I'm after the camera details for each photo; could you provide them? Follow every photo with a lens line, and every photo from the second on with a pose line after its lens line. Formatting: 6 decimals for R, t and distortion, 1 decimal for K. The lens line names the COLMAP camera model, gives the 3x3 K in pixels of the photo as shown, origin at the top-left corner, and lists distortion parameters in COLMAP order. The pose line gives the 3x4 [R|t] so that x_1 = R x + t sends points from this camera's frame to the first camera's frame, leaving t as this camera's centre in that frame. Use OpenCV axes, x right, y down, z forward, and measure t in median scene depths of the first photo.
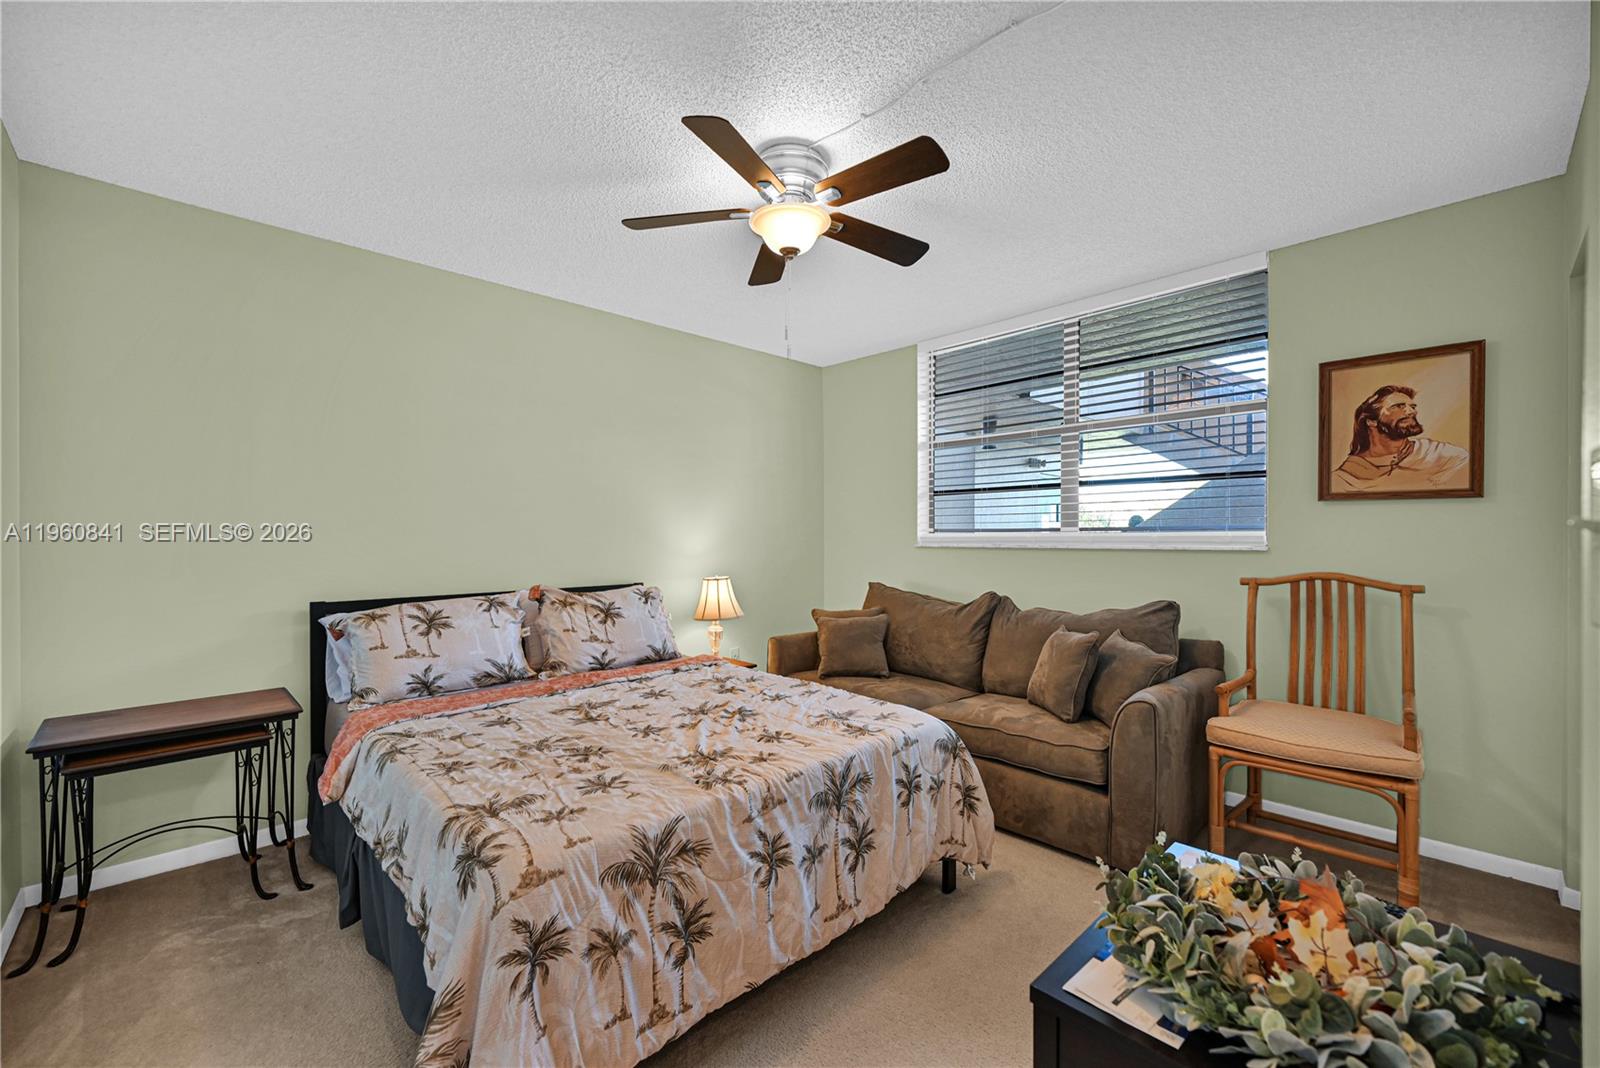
lens RADIAL K [[650.2, 0, 806.9], [0, 650.2, 536.3], [0, 0, 1]] dist [-0.006356, 0.001404]
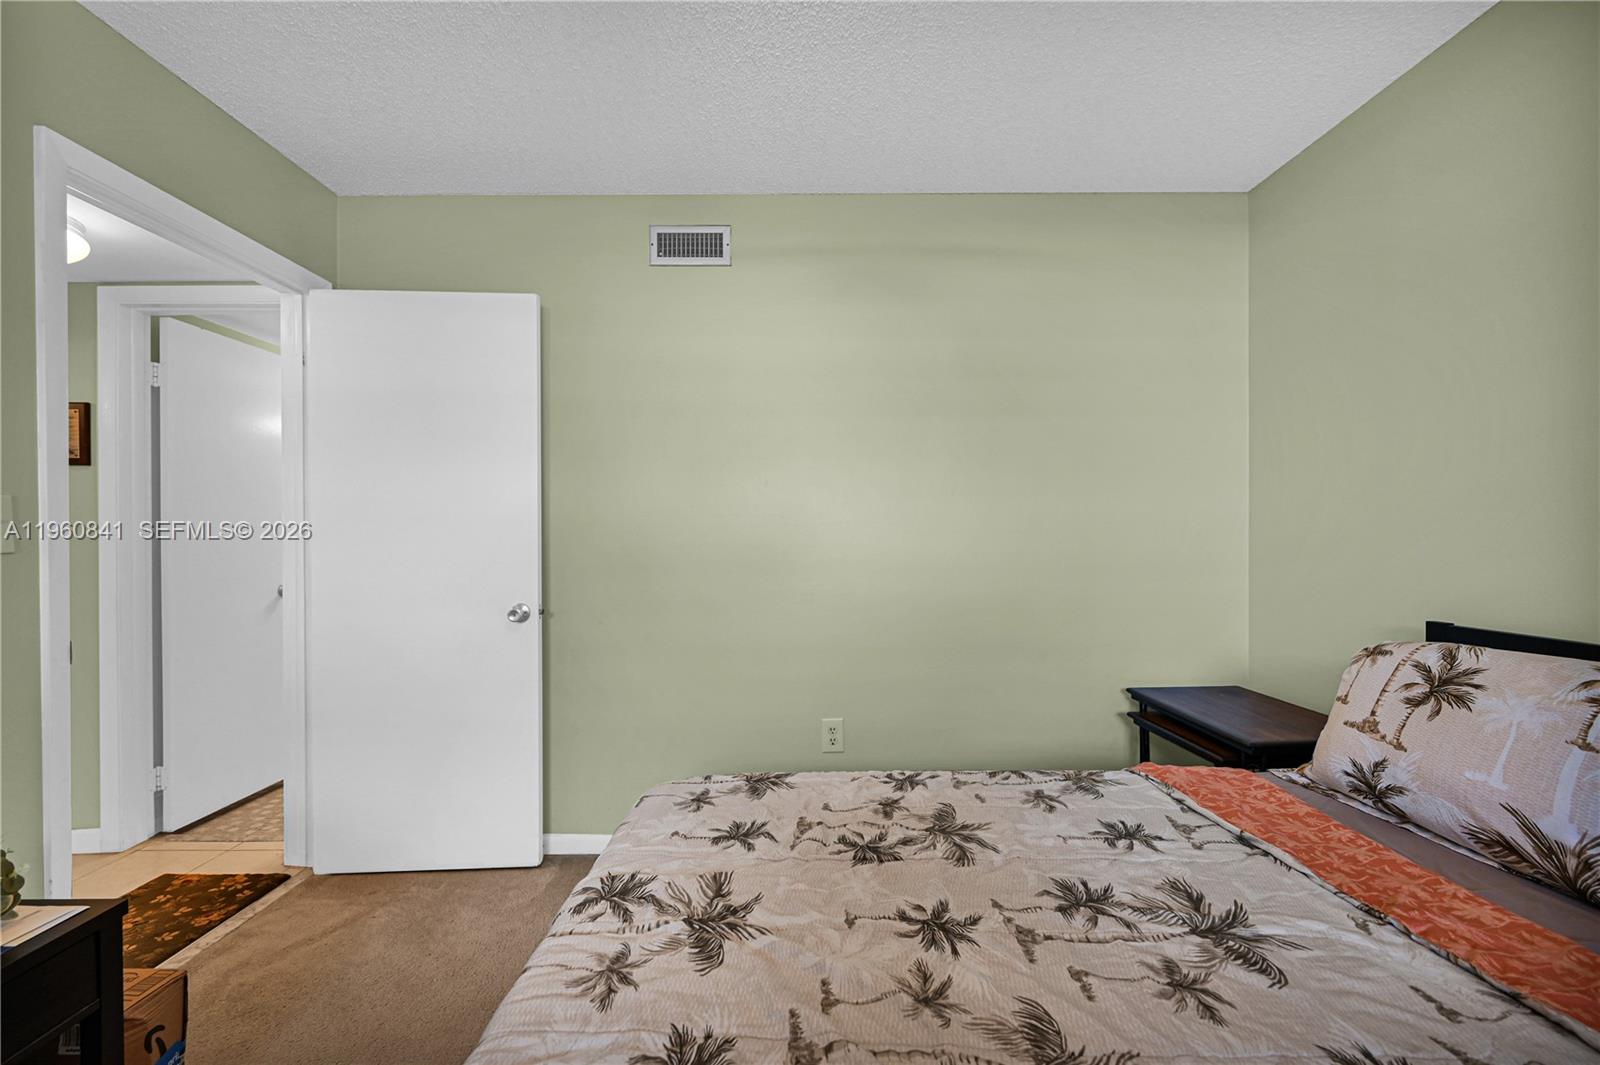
lens RADIAL K [[645.7, 0, 798.9], [0, 645.7, 534.7], [0, 0, 1]] dist [-0.001216, -0.000293]
pose [[-0.694985, 0.008677, -0.718972, 0.132283], [0.010126, 0.999946, 0.002280, 0.009140], [0.718953, -0.005695, -0.695036, 1.039149]]
